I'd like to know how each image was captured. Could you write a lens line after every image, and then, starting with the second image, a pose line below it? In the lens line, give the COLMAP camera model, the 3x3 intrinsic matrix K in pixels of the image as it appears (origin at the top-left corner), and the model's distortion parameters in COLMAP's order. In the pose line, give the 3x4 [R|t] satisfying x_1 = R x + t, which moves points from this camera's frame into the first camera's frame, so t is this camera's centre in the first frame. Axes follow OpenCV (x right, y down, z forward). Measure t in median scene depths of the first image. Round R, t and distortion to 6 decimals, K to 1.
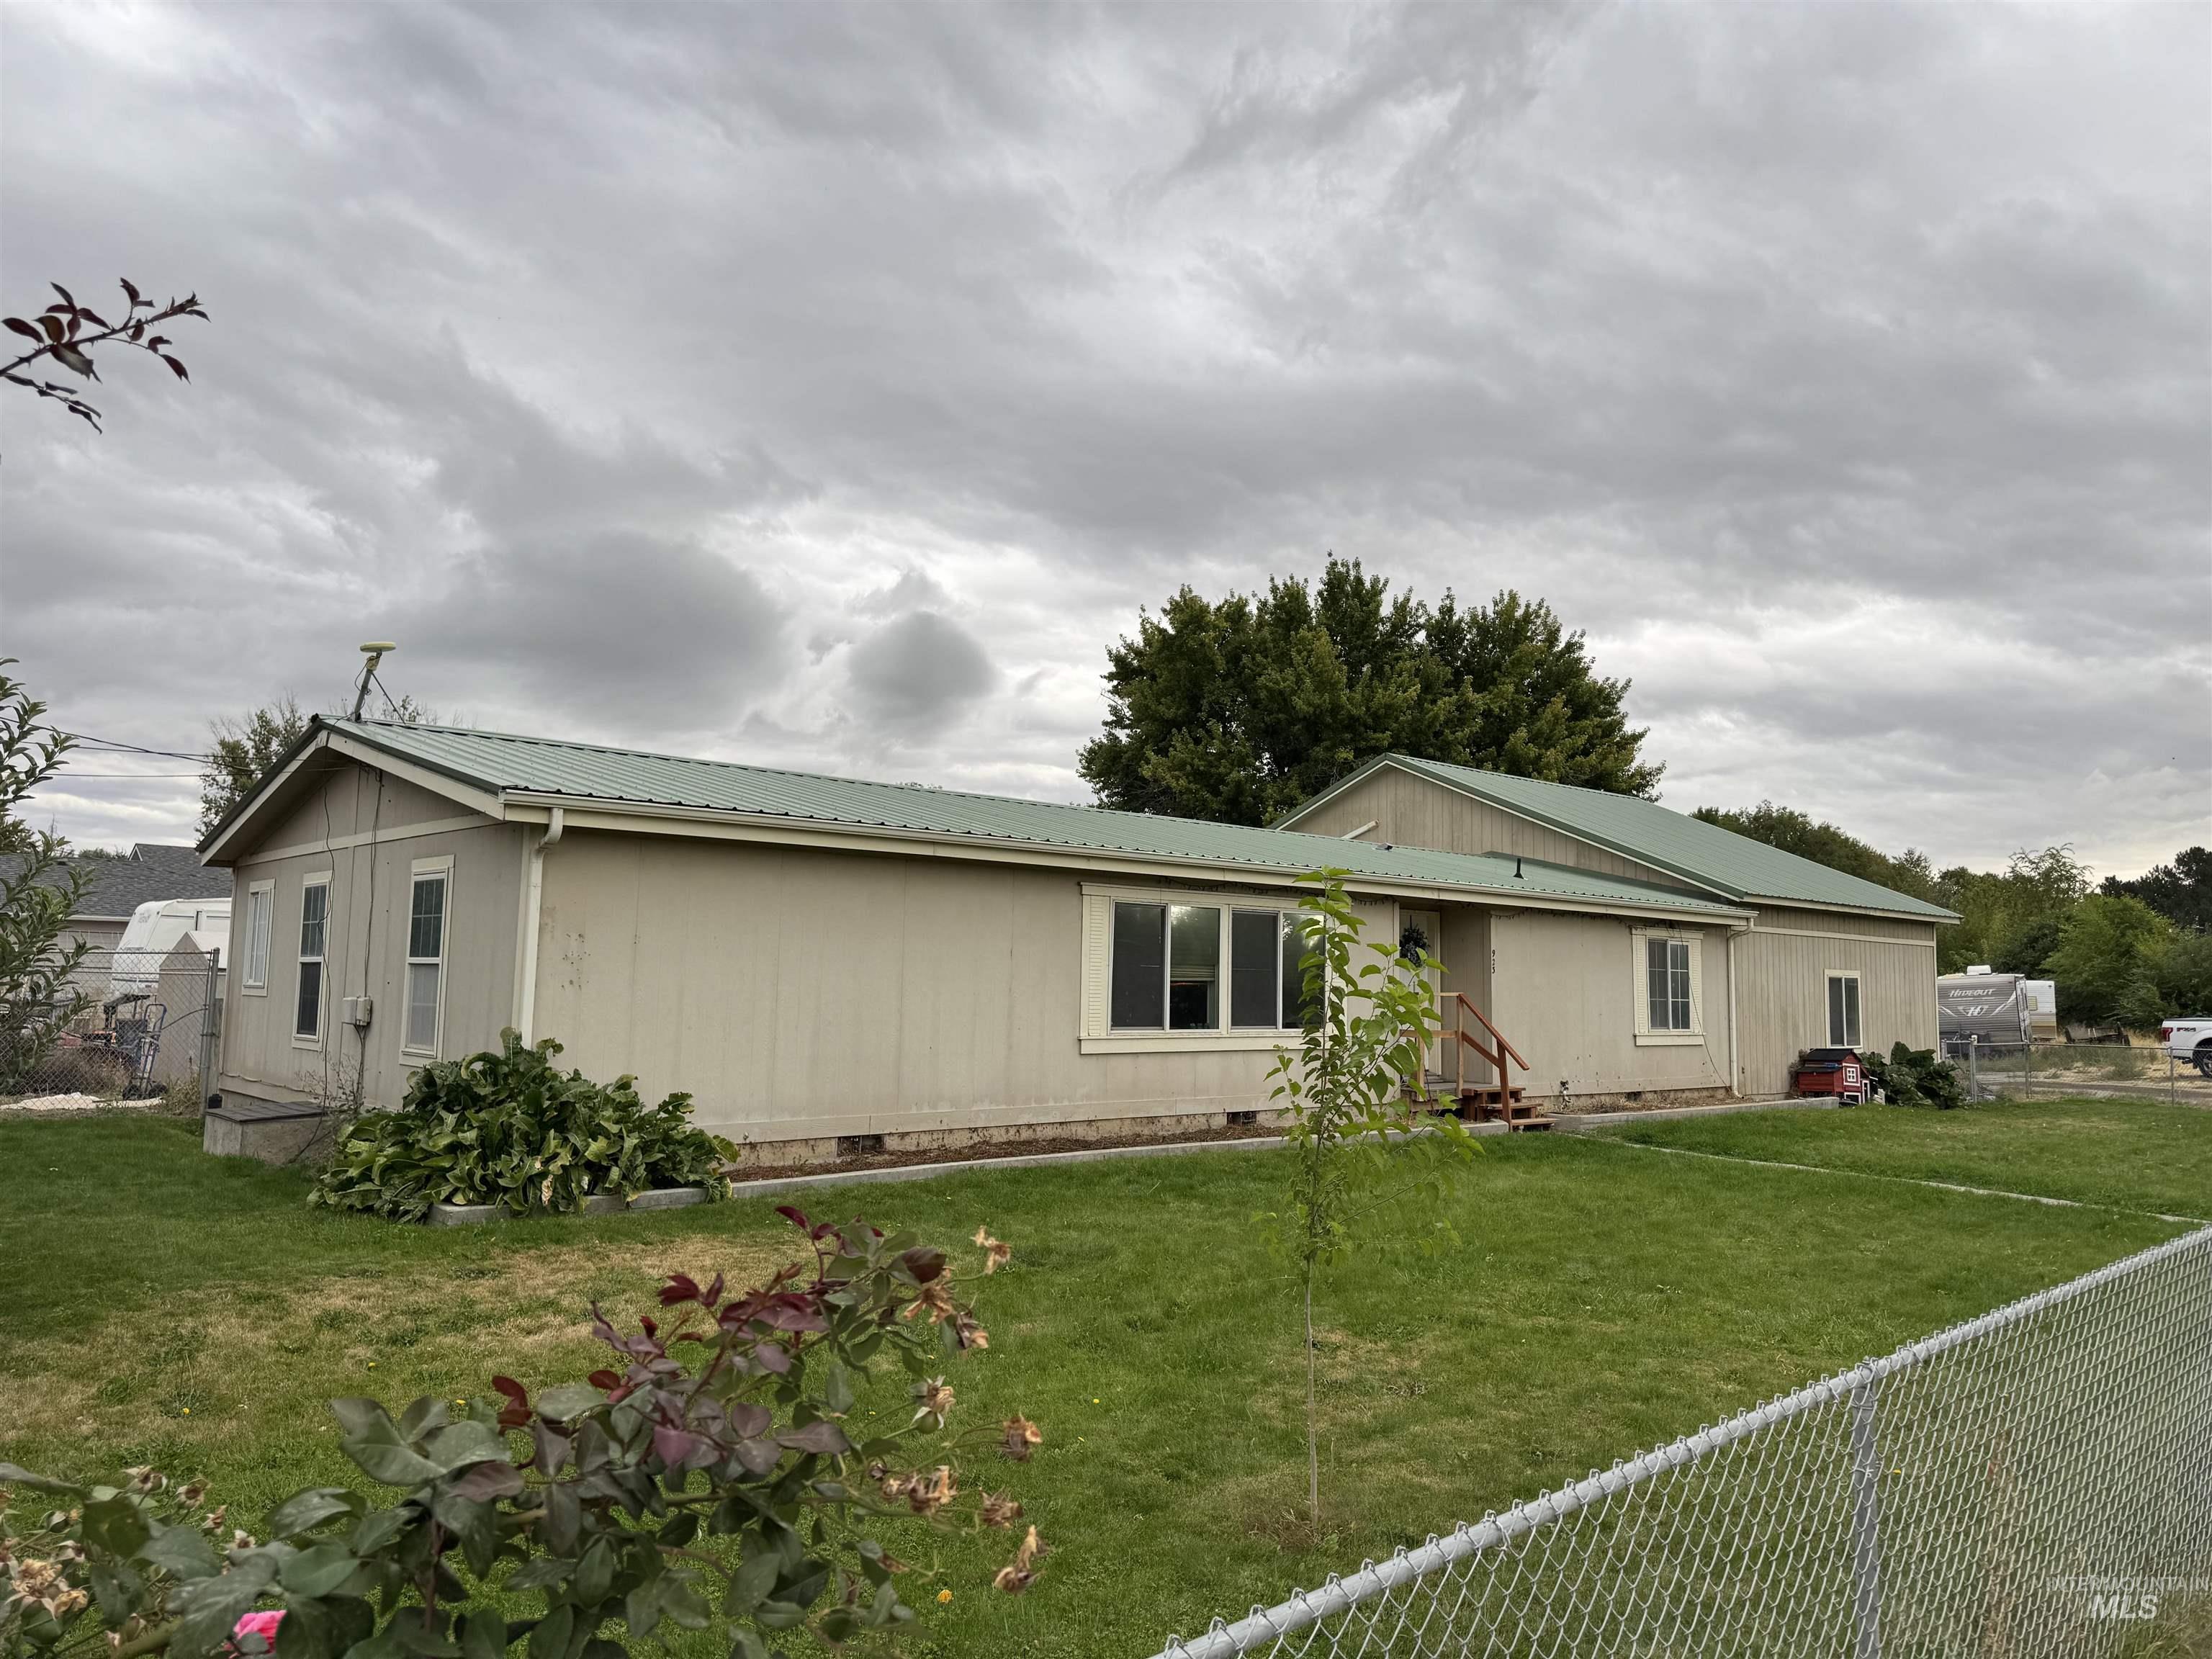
lens RADIAL K [[1584.7, 0, 1106.7], [0, 1584.7, 829.2], [0, 0, 1]] dist [0.061434, -0.076767]
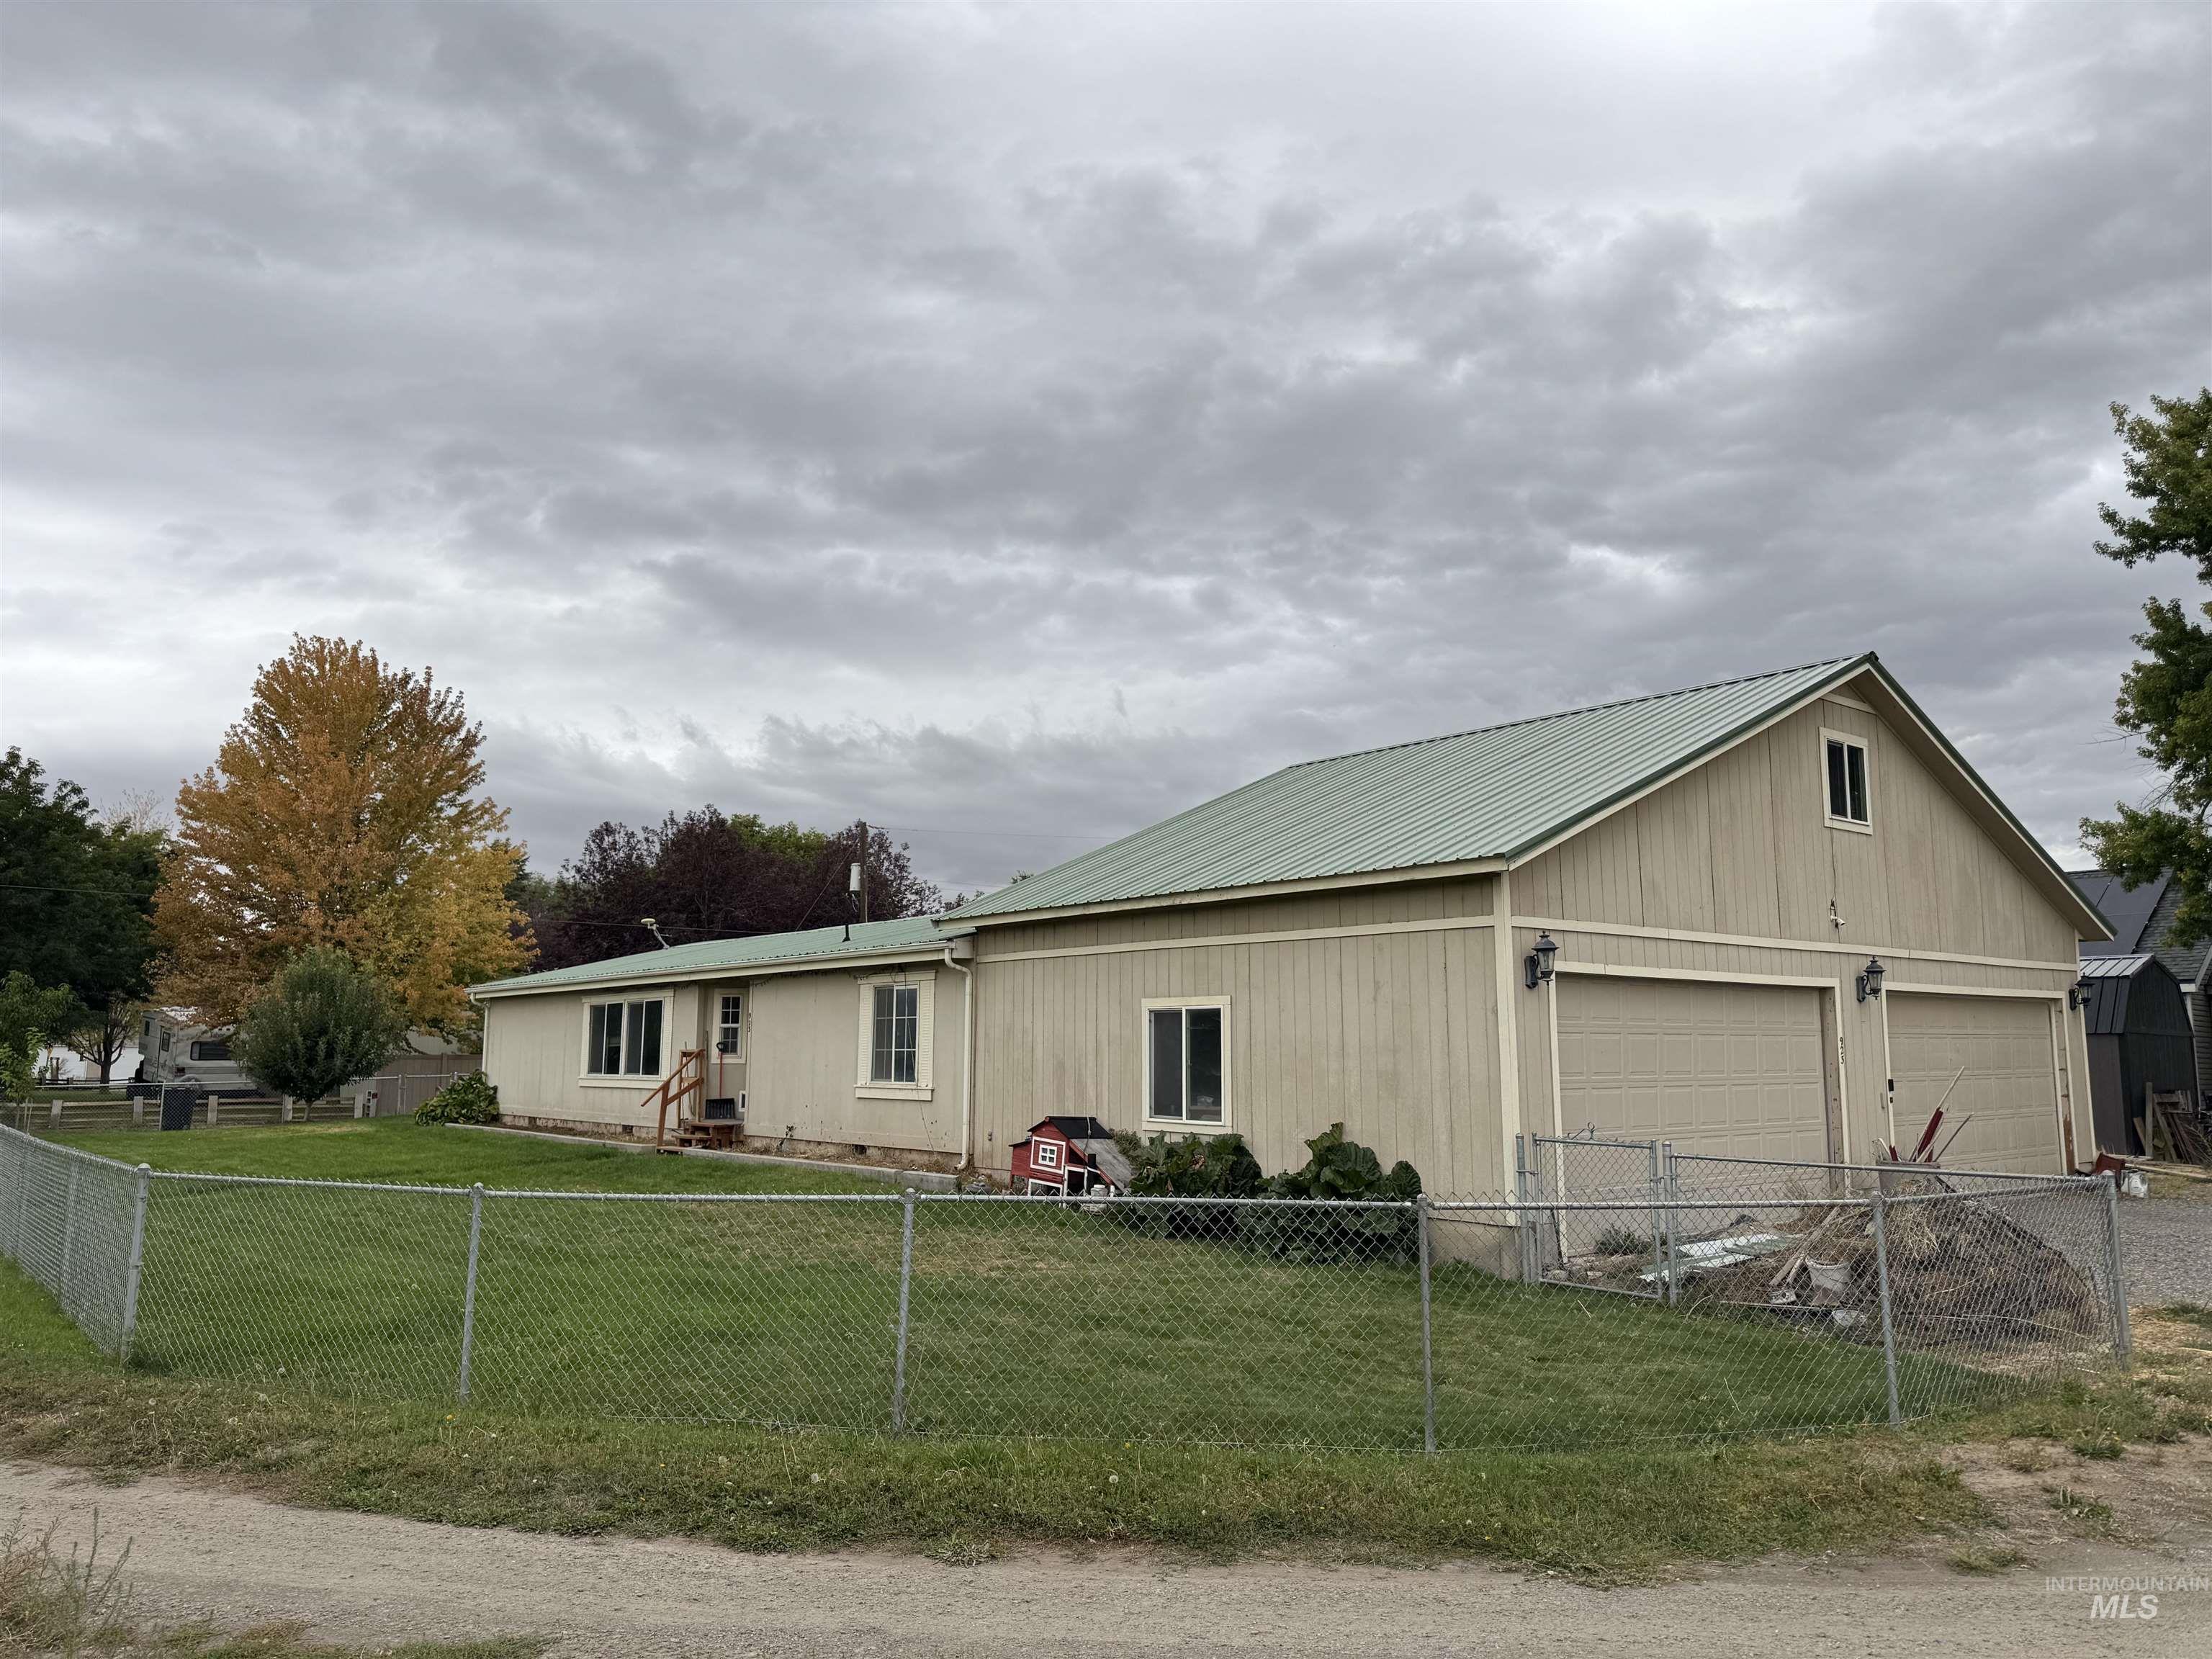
lens RADIAL K [[1584.7, 0, 1106.5], [0, 1584.7, 827.8], [0, 0, 1]] dist [0.061434, -0.076767]
pose [[-0.071999, -0.160276, -0.984443, 1.285522], [0.096409, 0.981264, -0.166810, 0.147651], [0.992734, -0.106919, -0.055198, 1.198375]]
